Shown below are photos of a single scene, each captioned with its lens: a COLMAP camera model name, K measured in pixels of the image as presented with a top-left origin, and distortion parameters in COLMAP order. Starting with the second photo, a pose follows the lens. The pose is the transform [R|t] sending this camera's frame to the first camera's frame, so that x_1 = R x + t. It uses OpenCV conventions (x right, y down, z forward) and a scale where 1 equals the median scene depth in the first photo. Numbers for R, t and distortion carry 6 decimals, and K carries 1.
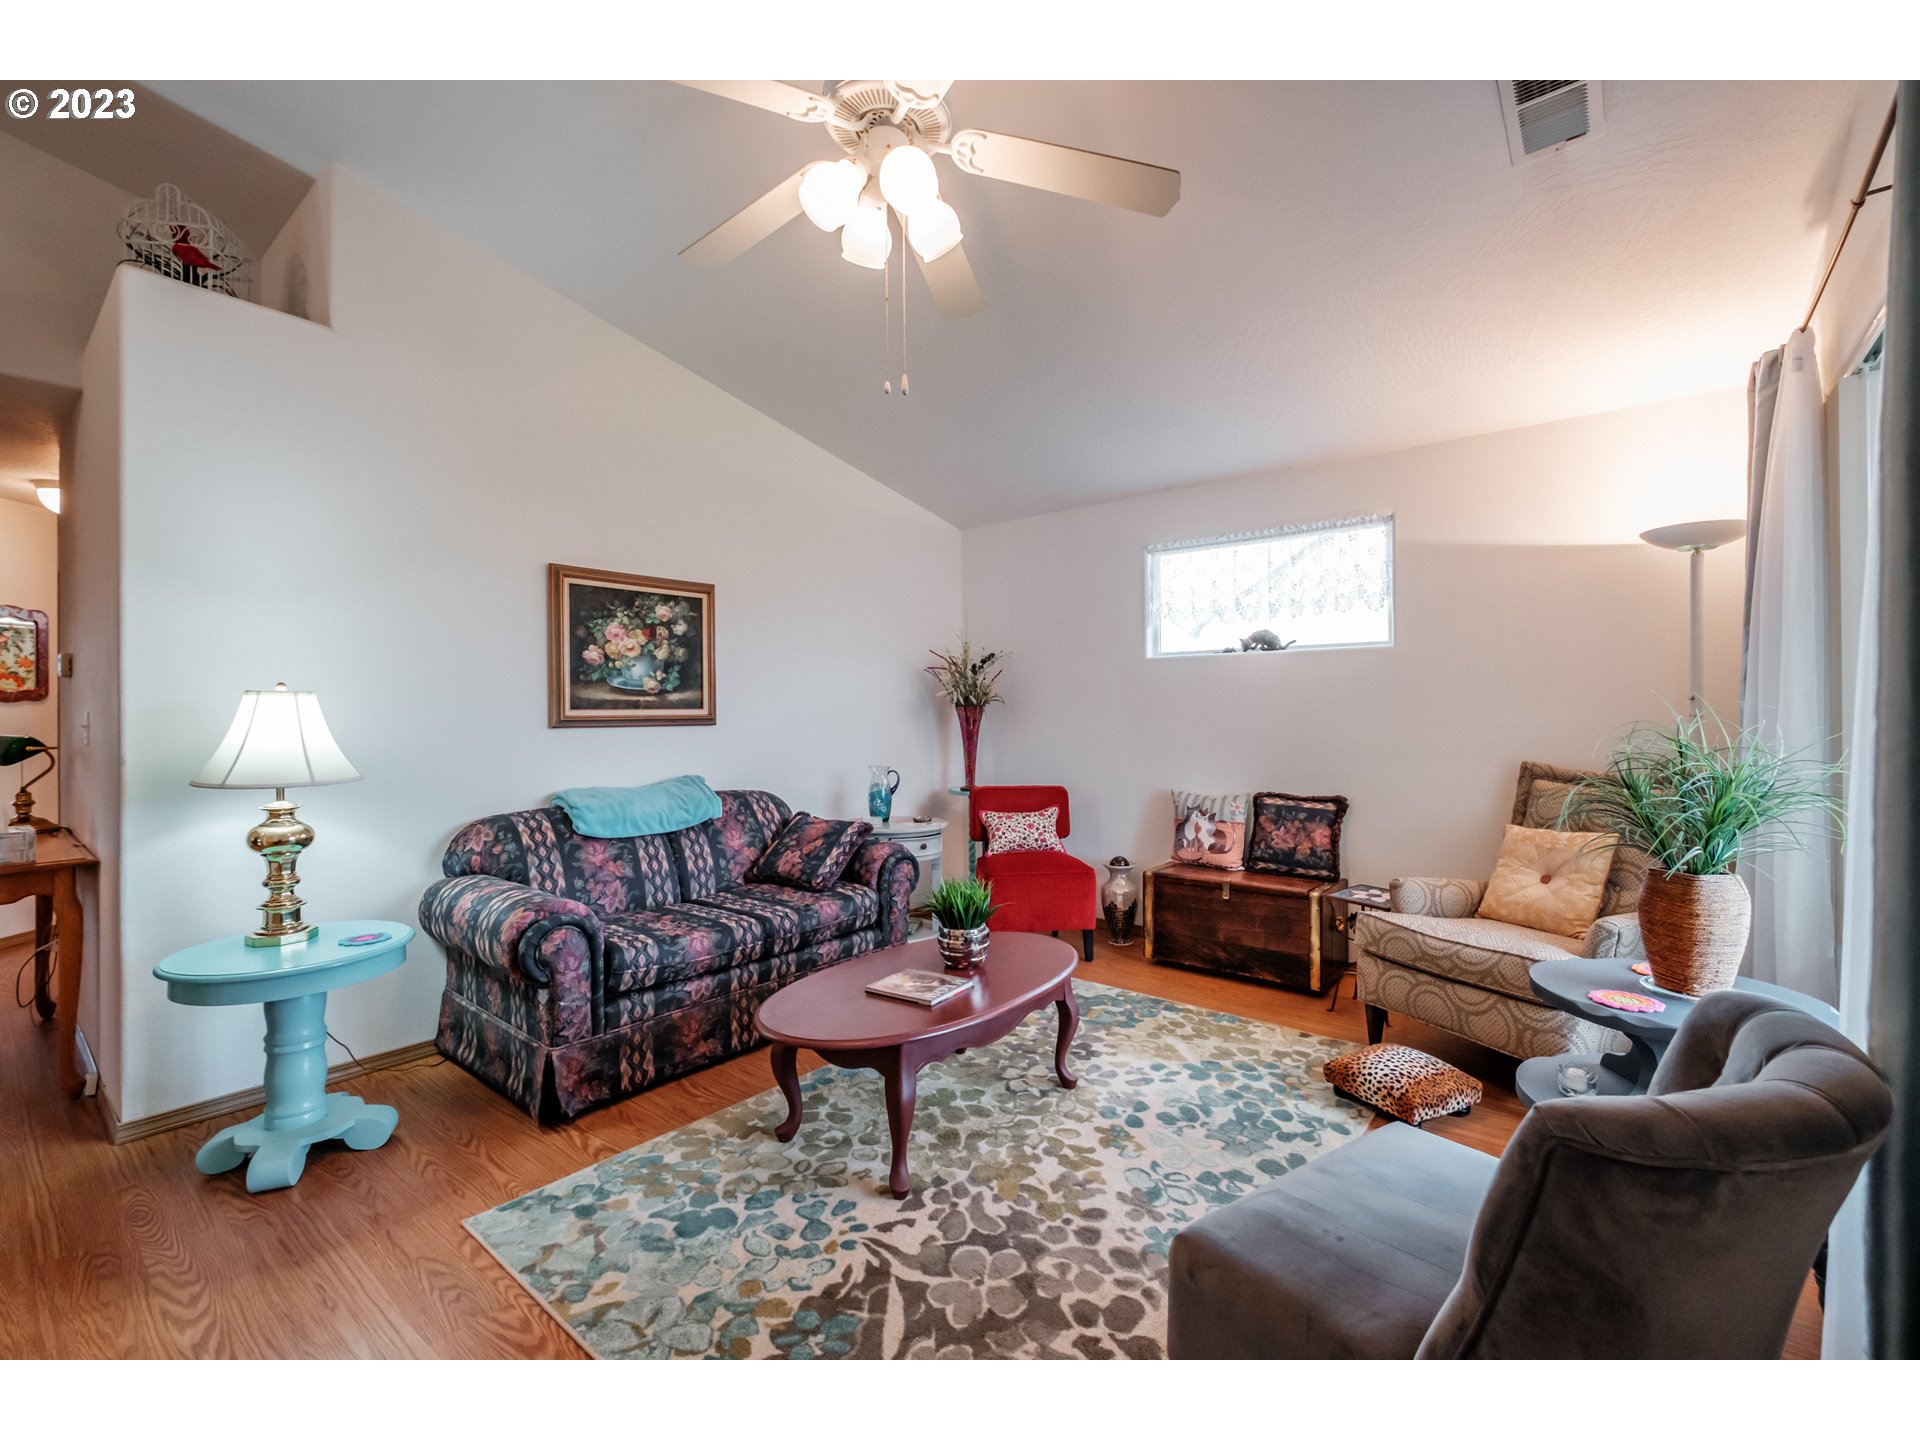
lens RADIAL K [[845.4, 0, 957.9], [0, 845.4, 712.4], [0, 0, 1]] dist [-0.004499, -0.000514]
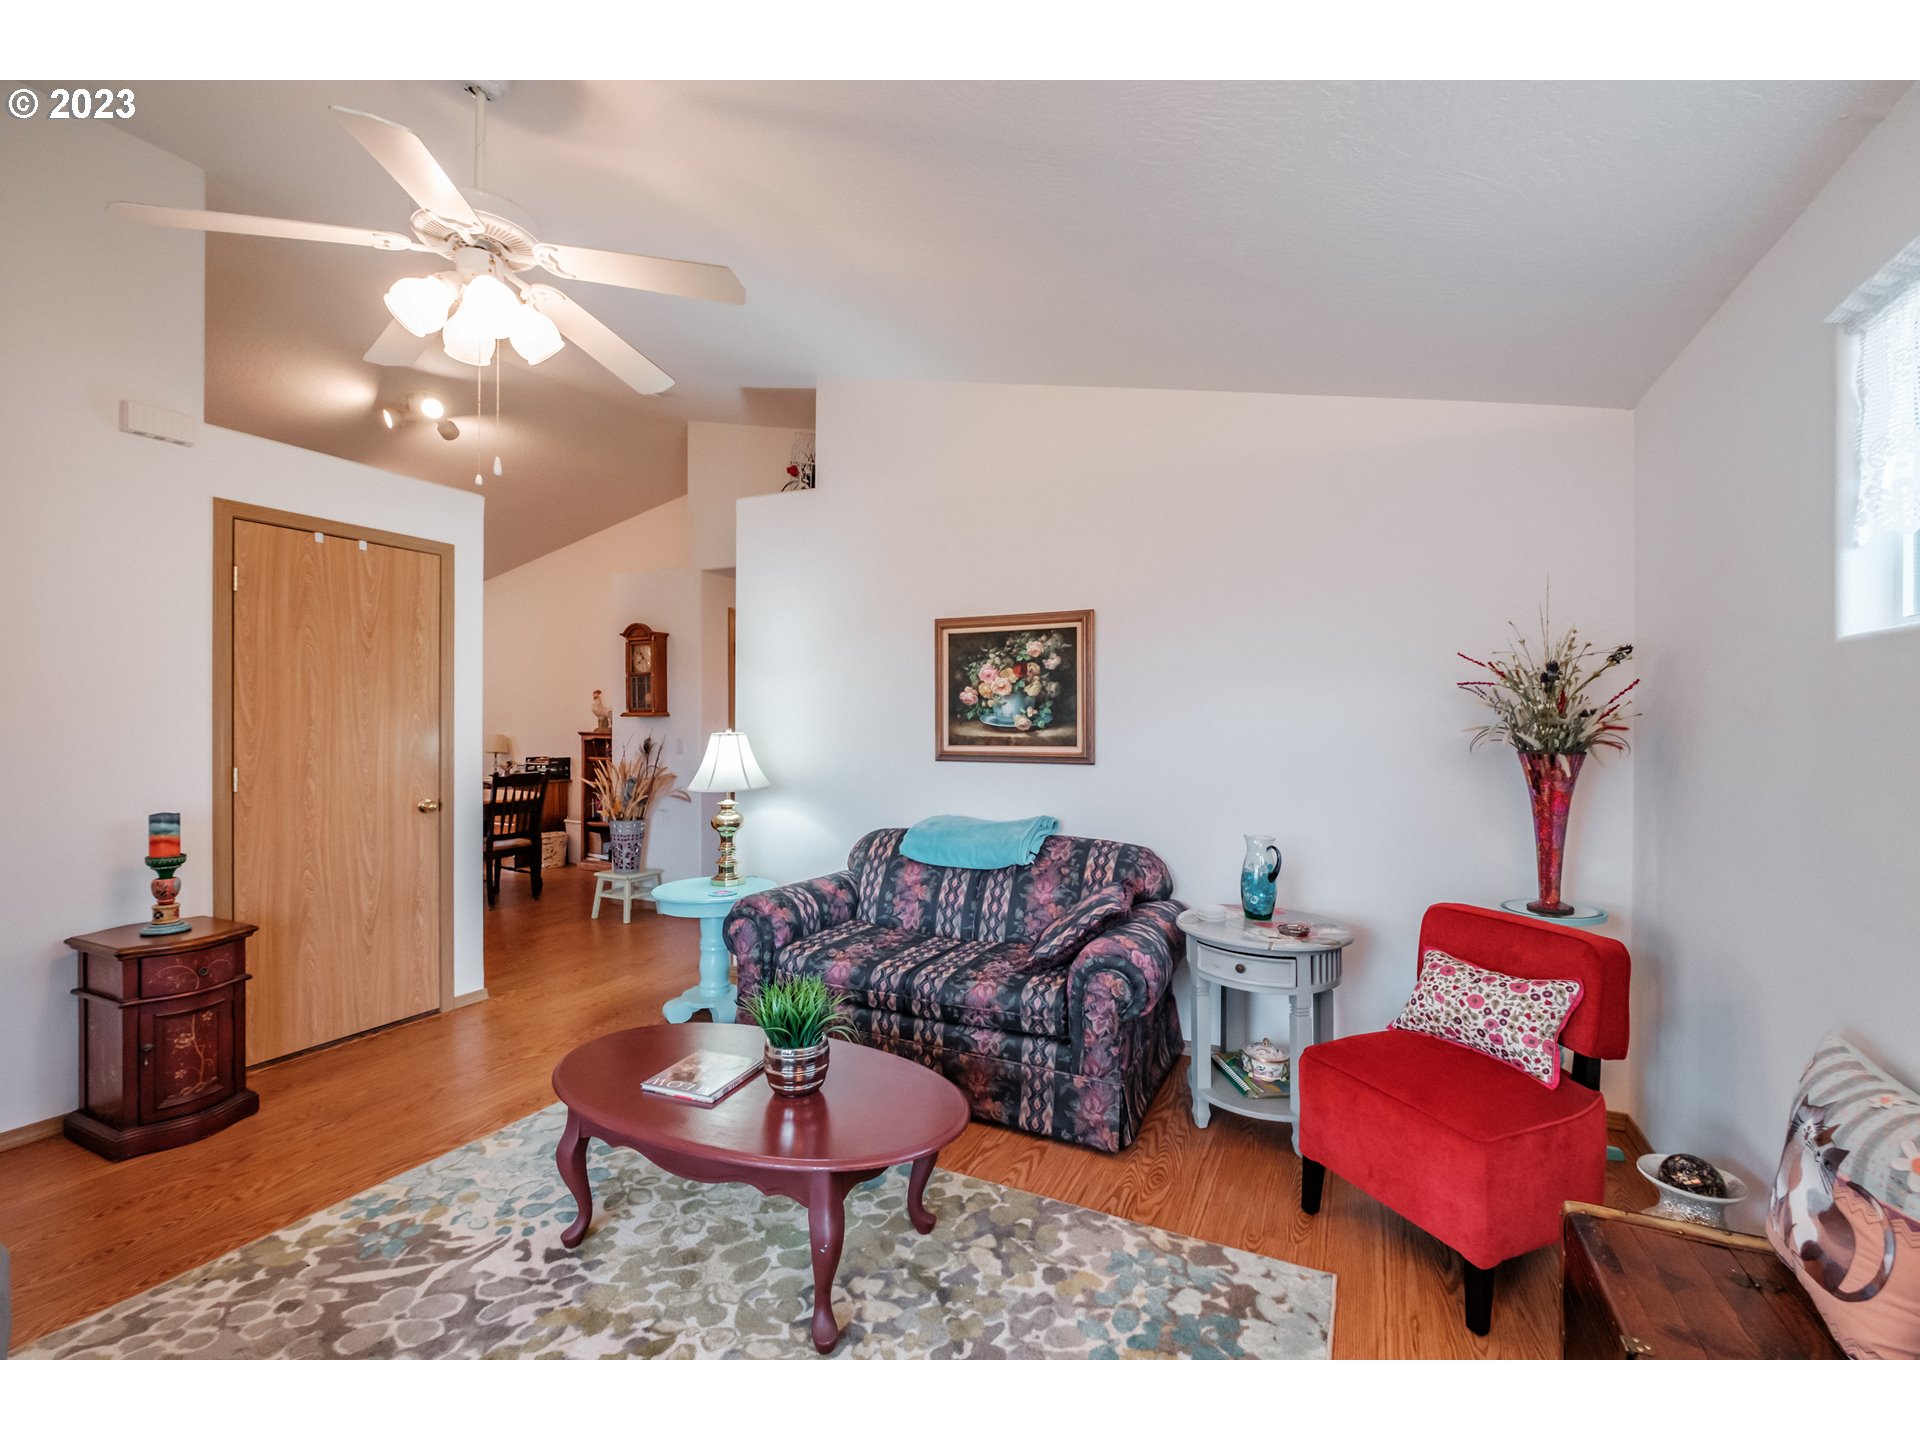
lens RADIAL K [[821.7, 0, 955.3], [0, 821.7, 725.9], [0, 0, 1]] dist [-0.003653, 0.000427]
pose [[0.231221, 0.008212, -0.972867, 0.588139], [-0.005176, 0.999961, 0.007211, -0.035663], [0.972888, 0.003369, 0.231254, 0.721329]]
